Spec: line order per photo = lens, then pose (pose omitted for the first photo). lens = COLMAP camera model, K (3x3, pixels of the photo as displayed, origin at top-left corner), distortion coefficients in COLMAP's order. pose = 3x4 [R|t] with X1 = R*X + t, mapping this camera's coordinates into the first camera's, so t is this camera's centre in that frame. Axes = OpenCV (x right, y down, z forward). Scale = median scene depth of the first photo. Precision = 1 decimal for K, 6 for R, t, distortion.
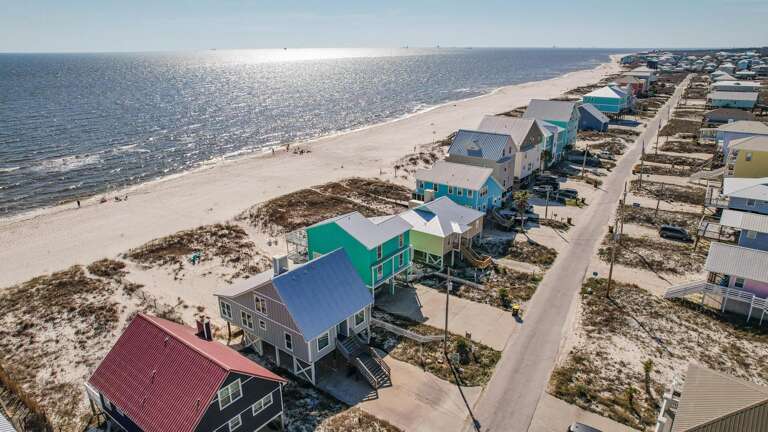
lens RADIAL K [[488.7, 0, 385.0], [0, 488.7, 216.9], [0, 0, 1]] dist [-0.078627, 0.066697]
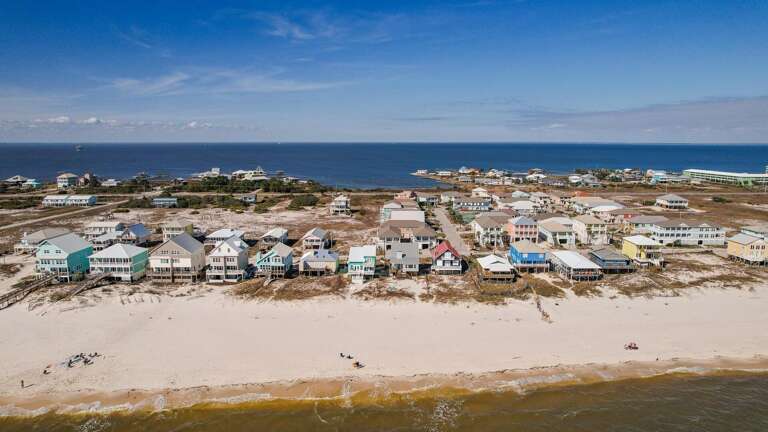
lens RADIAL K [[488.7, 0, 385.0], [0, 488.7, 216.9], [0, 0, 1]] dist [-0.078627, 0.066697]
pose [[-0.585258, -0.116608, 0.802418, -2.478930], [0.272728, 0.903639, 0.330236, -1.103727], [-0.763605, 0.412116, -0.497060, 2.383935]]
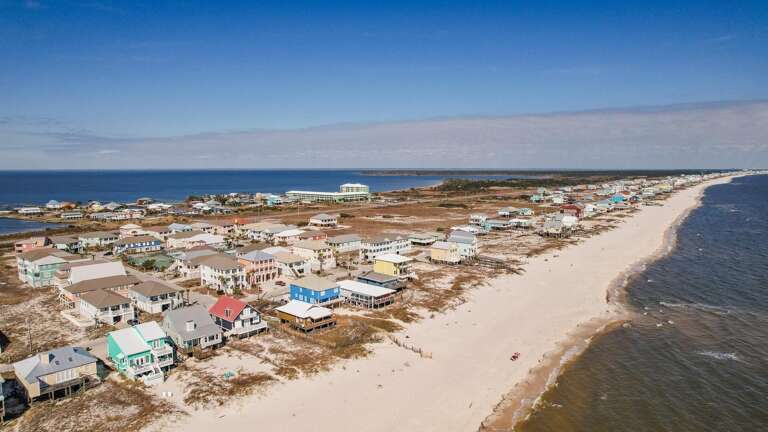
lens RADIAL K [[488.7, 0, 385.0], [0, 488.7, 216.9], [0, 0, 1]] dist [-0.078627, 0.066697]
pose [[-0.996021, 0.000779, 0.089120, -1.216864], [0.038530, 0.905445, 0.422711, -1.164568], [-0.080364, 0.424463, -0.901872, 2.543151]]
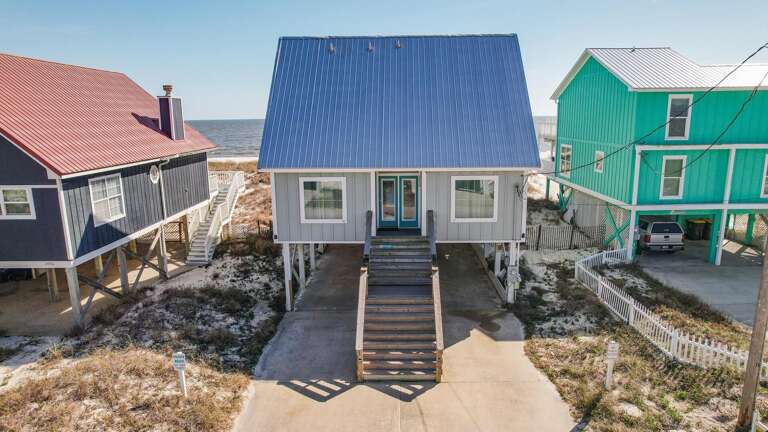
lens RADIAL K [[488.7, 0, 385.0], [0, 488.7, 216.9], [0, 0, 1]] dist [-0.078627, 0.066697]
pose [[0.588041, 0.163534, -0.792126, 0.159691], [-0.262530, 0.964914, 0.004315, 0.204401], [0.765040, 0.205420, 0.610342, 0.650141]]
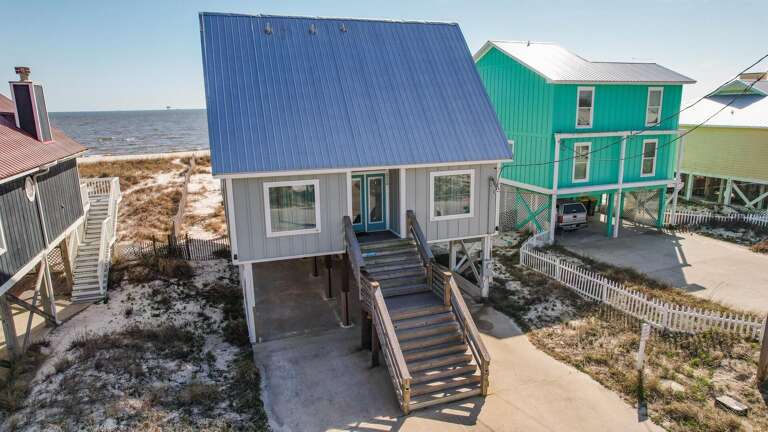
lens RADIAL K [[488.7, 0, 385.0], [0, 488.7, 216.9], [0, 0, 1]] dist [-0.078627, 0.066697]
pose [[0.838052, 0.117427, -0.532803, 0.074651], [-0.174100, 0.983066, -0.057183, 0.216503], [0.517066, 0.140683, 0.844305, 0.612899]]
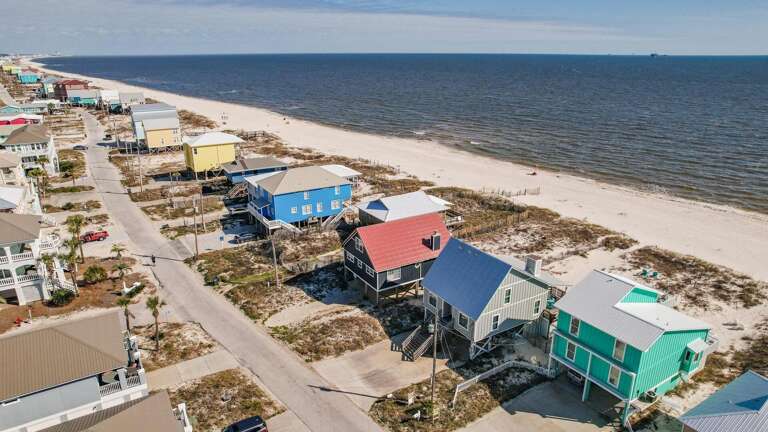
lens RADIAL K [[488.7, 0, 385.0], [0, 488.7, 216.9], [0, 0, 1]] dist [-0.078627, 0.066697]
pose [[-0.358490, 0.307269, -0.881516, 0.722405], [-0.307915, 0.852515, 0.422381, -0.306903], [0.881291, 0.422851, -0.211005, 0.852156]]
